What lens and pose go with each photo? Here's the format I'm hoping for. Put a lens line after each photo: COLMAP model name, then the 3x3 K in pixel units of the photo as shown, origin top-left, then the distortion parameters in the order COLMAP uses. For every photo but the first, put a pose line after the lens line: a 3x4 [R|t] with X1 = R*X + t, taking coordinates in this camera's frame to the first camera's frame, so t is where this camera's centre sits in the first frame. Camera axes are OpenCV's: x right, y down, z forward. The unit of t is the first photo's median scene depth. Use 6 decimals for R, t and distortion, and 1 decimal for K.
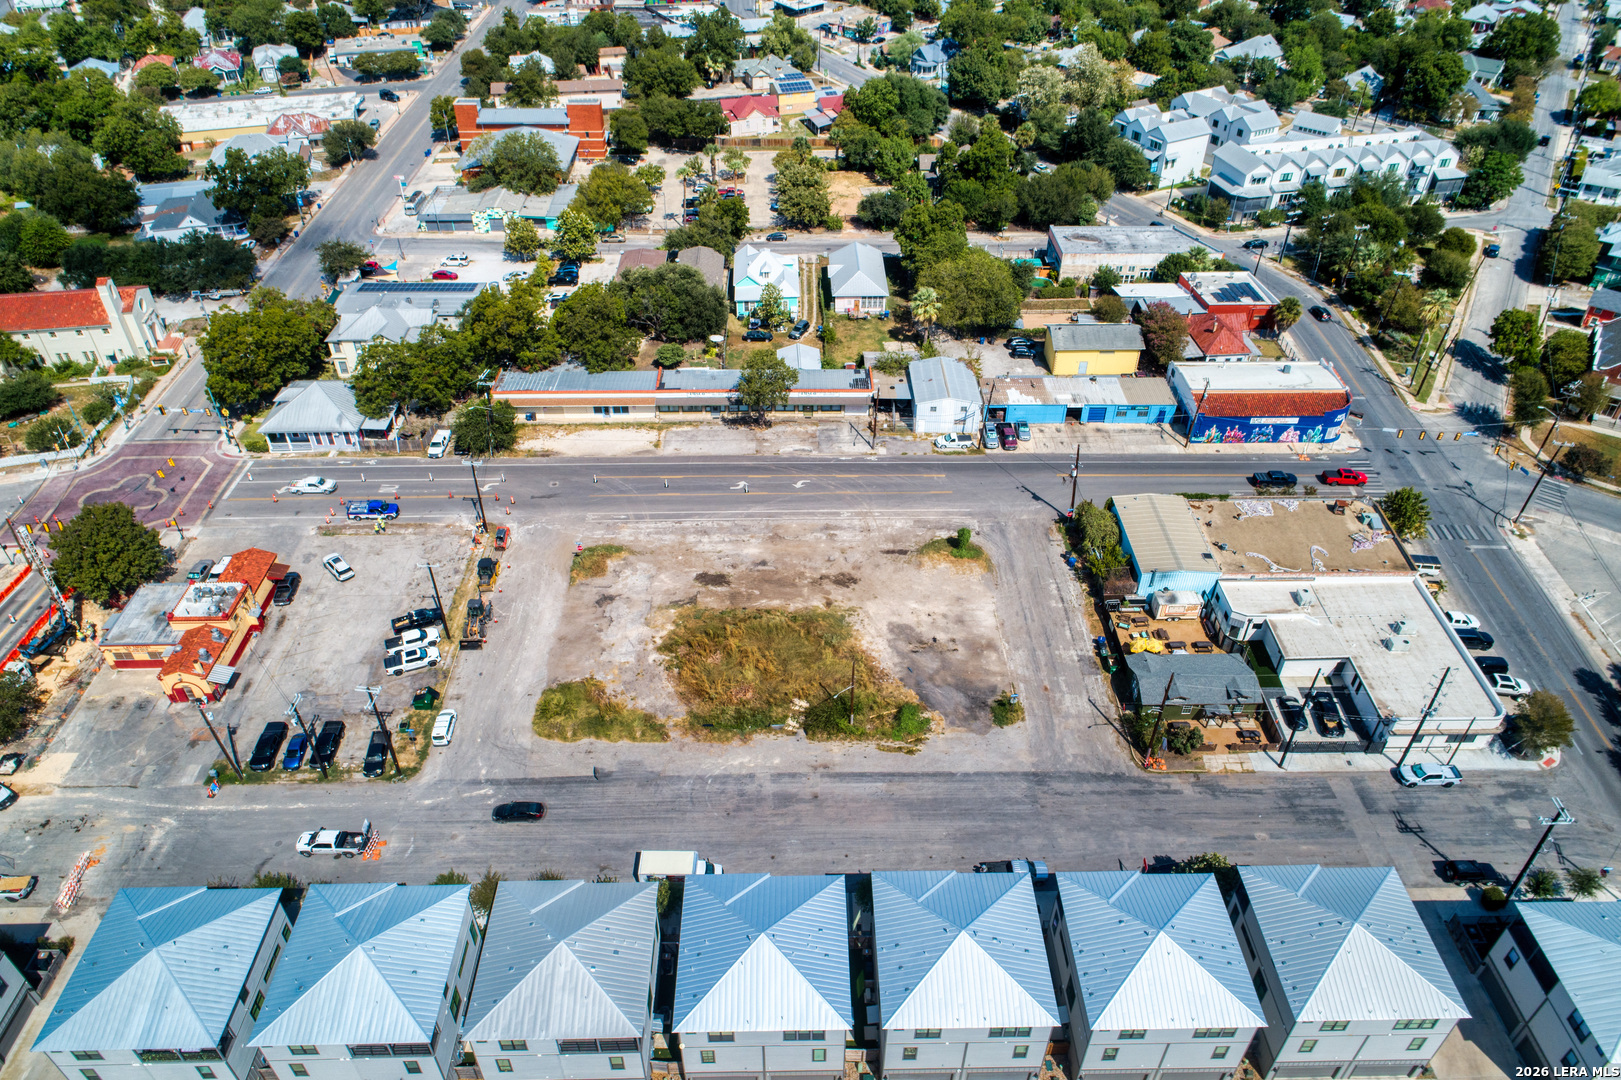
lens RADIAL K [[1095.4, 0, 815.6], [0, 1095.4, 534.5], [0, 0, 1]] dist [-0.002557, 0.007911]
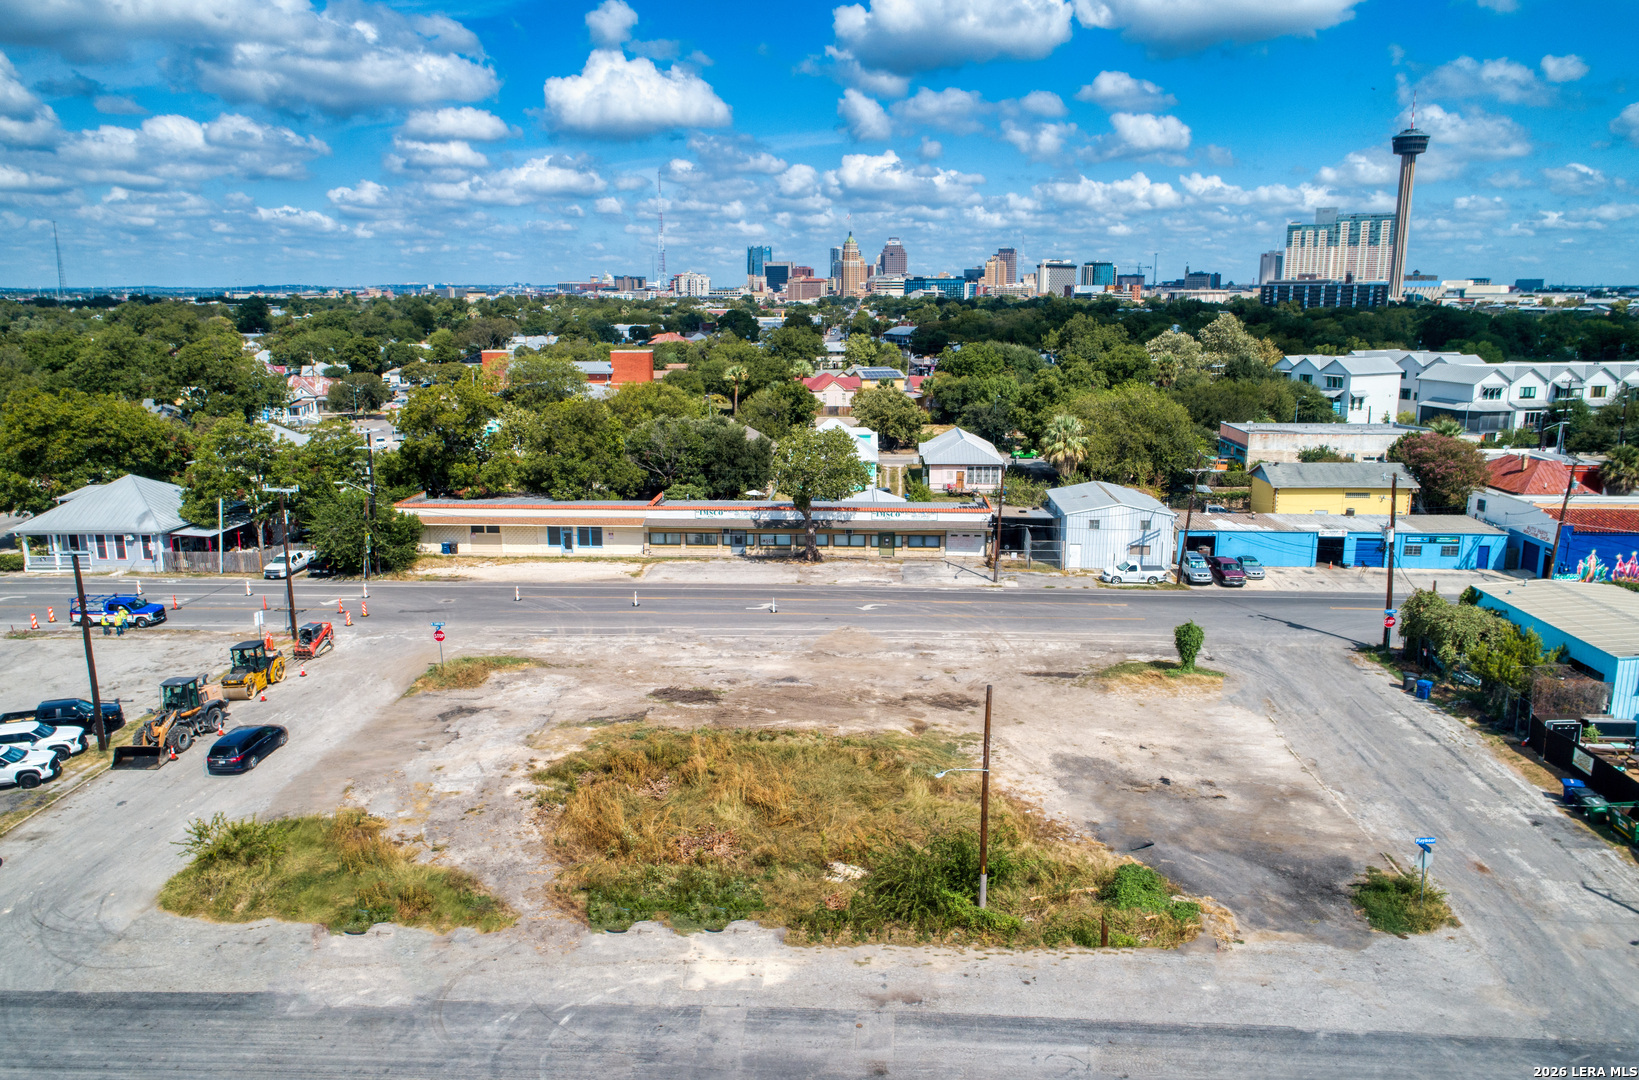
lens RADIAL K [[1123.8, 0, 822.0], [0, 1123.8, 536.5], [0, 0, 1]] dist [-0.003557, 0.007533]
pose [[0.997161, 0.009730, -0.074674, 0.004324], [-0.041306, 0.899805, -0.434334, 0.165678], [0.062966, 0.436185, 0.897651, 0.438016]]
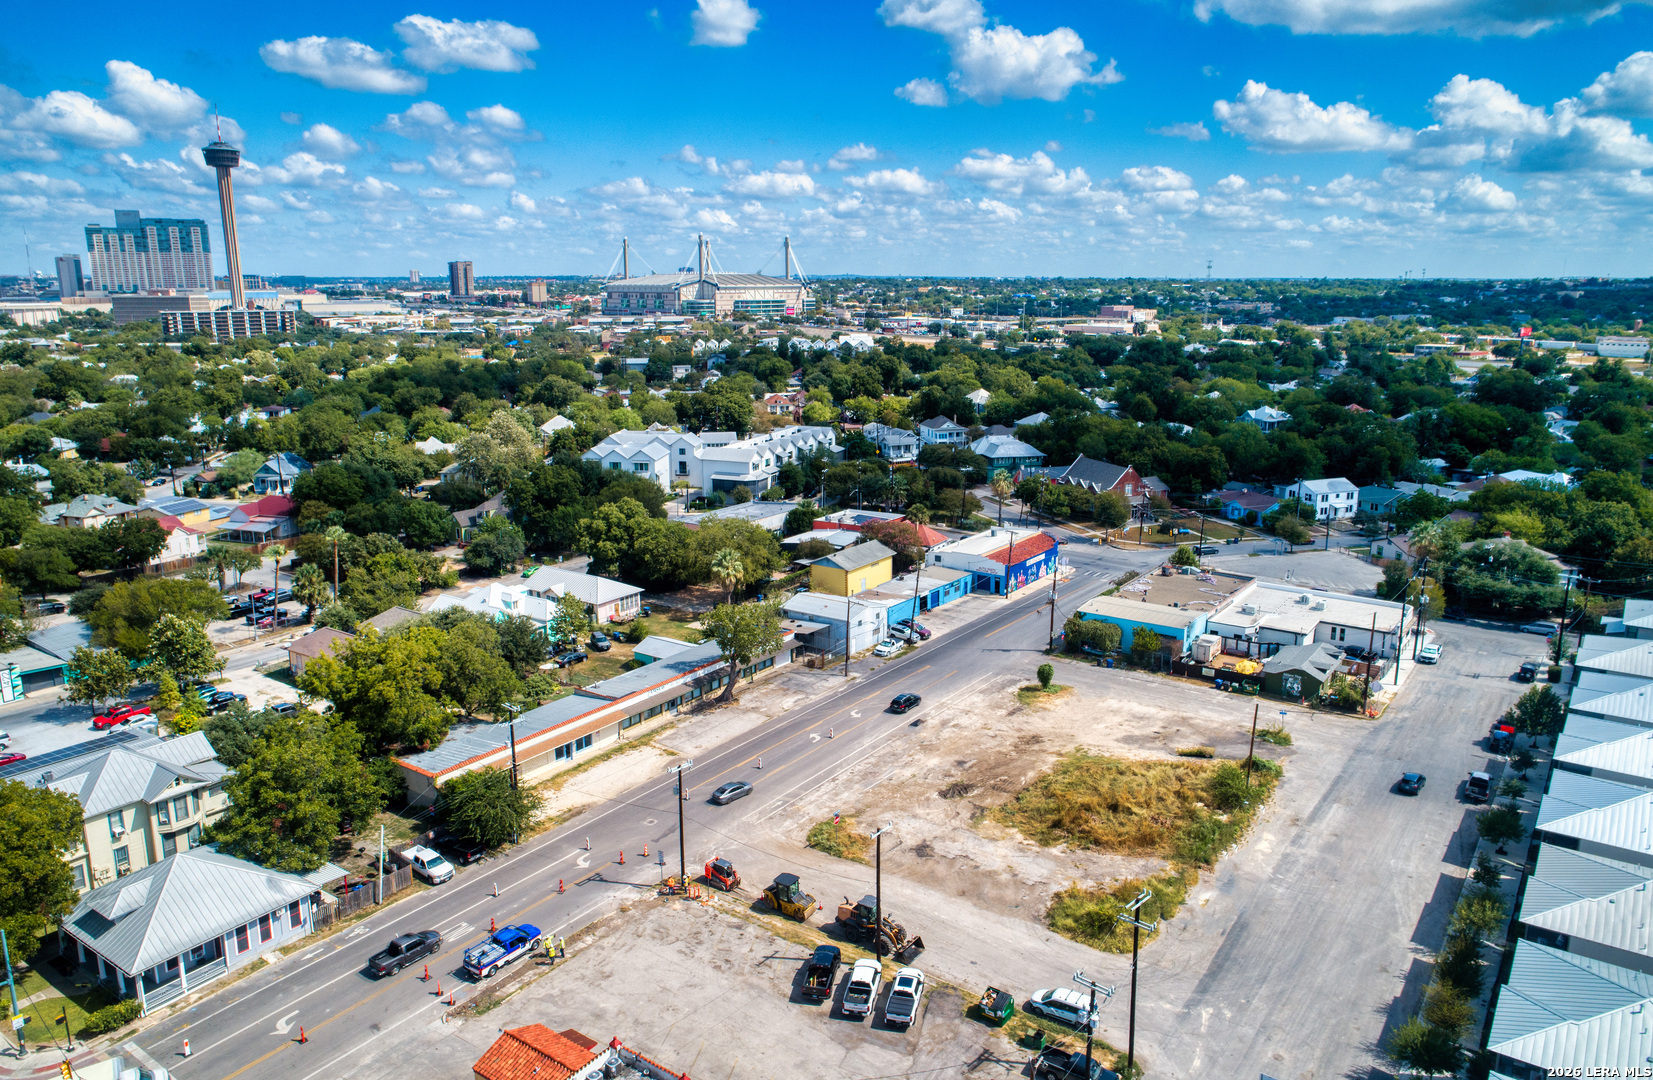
lens RADIAL K [[1142.2, 0, 826.5], [0, 1142.2, 540.0], [0, 0, 1]] dist [0.000049, 0.004525]
pose [[0.601309, -0.185700, 0.777138, -0.667340], [0.497355, 0.848210, -0.182145, -0.009440], [-0.625352, 0.496039, 0.602395, 0.382859]]
